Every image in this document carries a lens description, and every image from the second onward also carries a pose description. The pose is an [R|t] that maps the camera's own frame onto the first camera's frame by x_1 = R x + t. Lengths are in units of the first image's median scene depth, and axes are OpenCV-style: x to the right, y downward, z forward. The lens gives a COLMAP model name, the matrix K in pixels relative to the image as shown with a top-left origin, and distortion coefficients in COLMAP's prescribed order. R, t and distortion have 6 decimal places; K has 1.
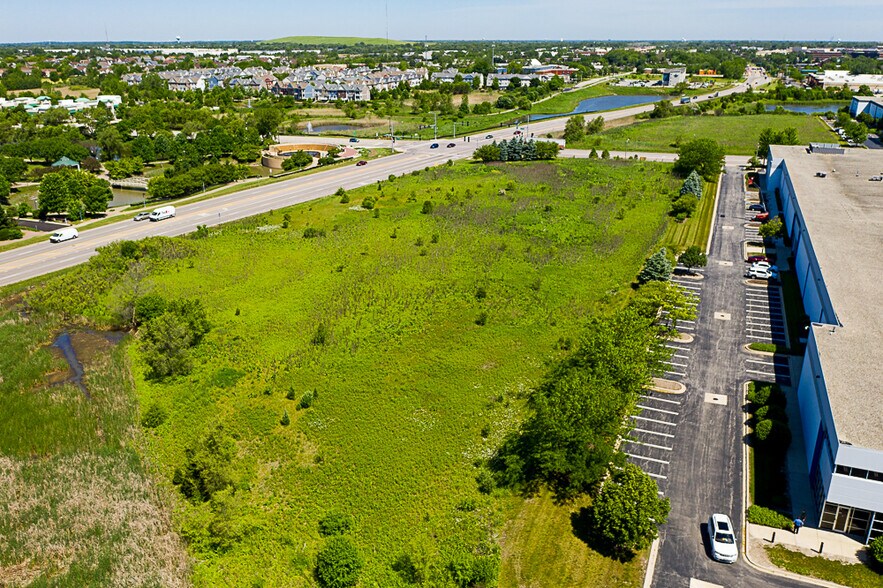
lens RADIAL K [[703.7, 0, 441.5], [0, 703.7, 294.0], [0, 0, 1]] dist [-0.016802, -0.003589]
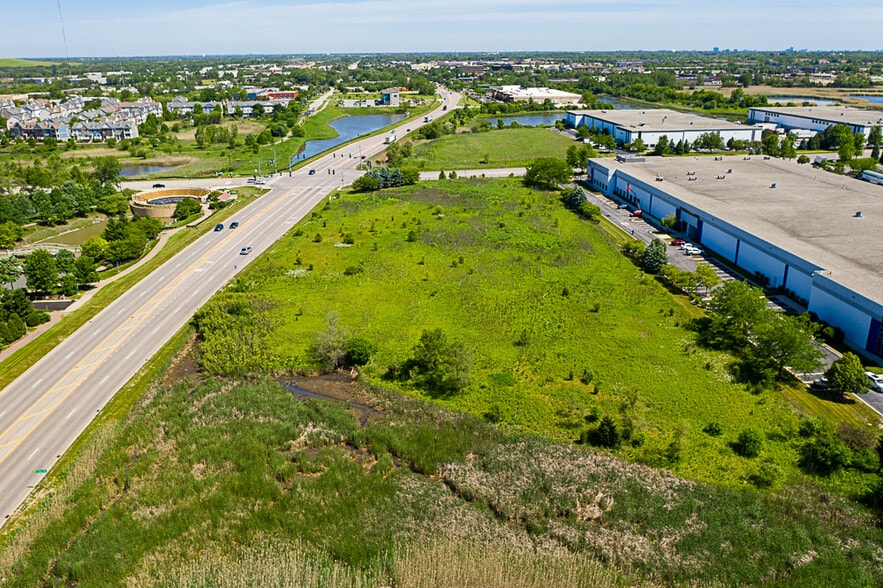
lens RADIAL K [[699.1, 0, 441.5], [0, 699.1, 294.0], [0, 0, 1]] dist [-0.020557, -0.001292]
pose [[0.887204, -0.158708, 0.433221, -0.338499], [0.165205, 0.985994, 0.022885, -0.031229], [-0.430785, 0.051267, 0.900997, -0.050249]]
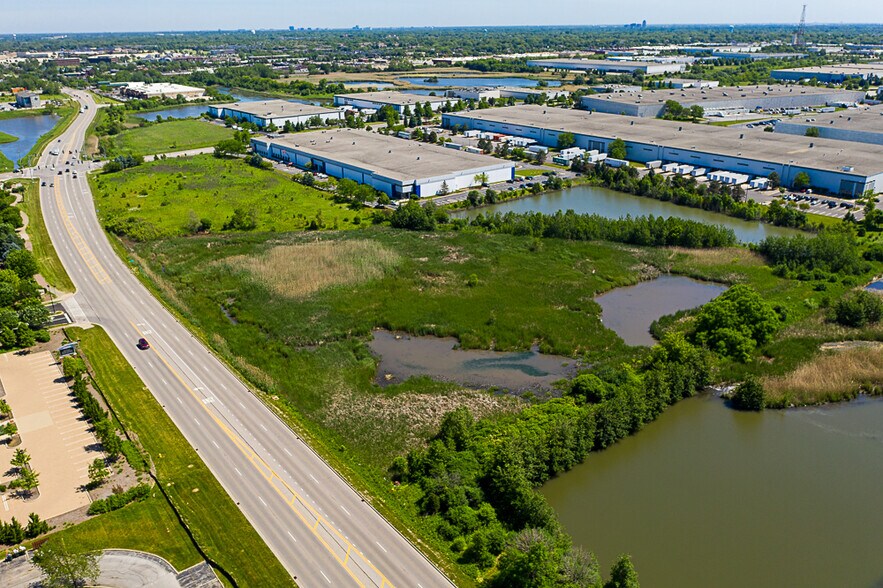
lens RADIAL K [[699.1, 0, 441.5], [0, 699.1, 294.0], [0, 0, 1]] dist [-0.020557, -0.001292]
pose [[0.510031, -0.315139, 0.800347, -0.982101], [0.302794, 0.936689, 0.175865, 0.036860], [-0.805099, 0.152644, 0.573163, -0.576922]]
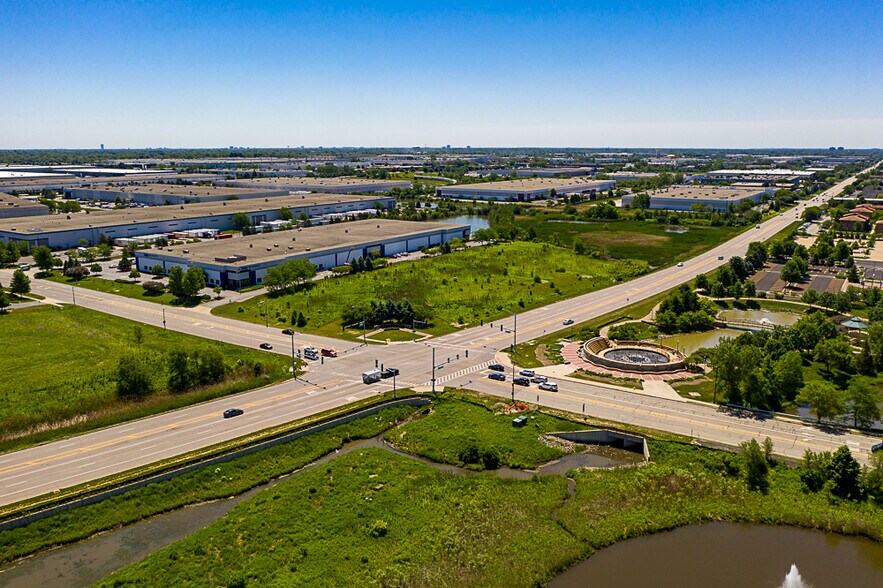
lens RADIAL K [[693.4, 0, 441.5], [0, 693.4, 294.0], [0, 0, 1]] dist [-0.022449, 0.004110]
pose [[-0.979203, -0.041063, 0.198685, -0.152223], [0.070582, 0.849182, 0.523363, -0.720605], [-0.190210, 0.526502, -0.828623, 1.770487]]
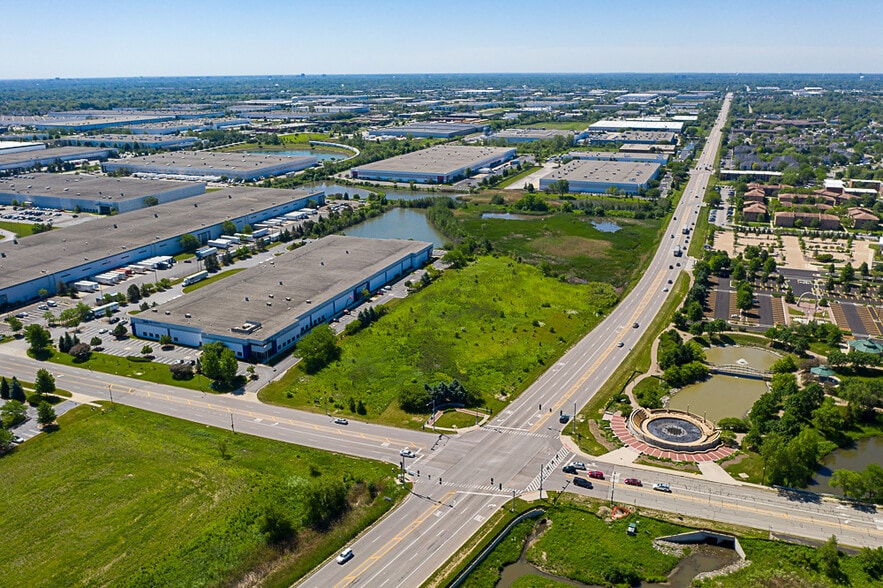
lens RADIAL K [[699.1, 0, 441.5], [0, 699.1, 294.0], [0, 0, 1]] dist [-0.020557, -0.001292]
pose [[-0.999959, 0.007661, 0.004909, 0.098911], [0.009063, 0.790278, 0.612682, -0.961405], [0.000814, 0.612701, -0.790314, 1.743780]]
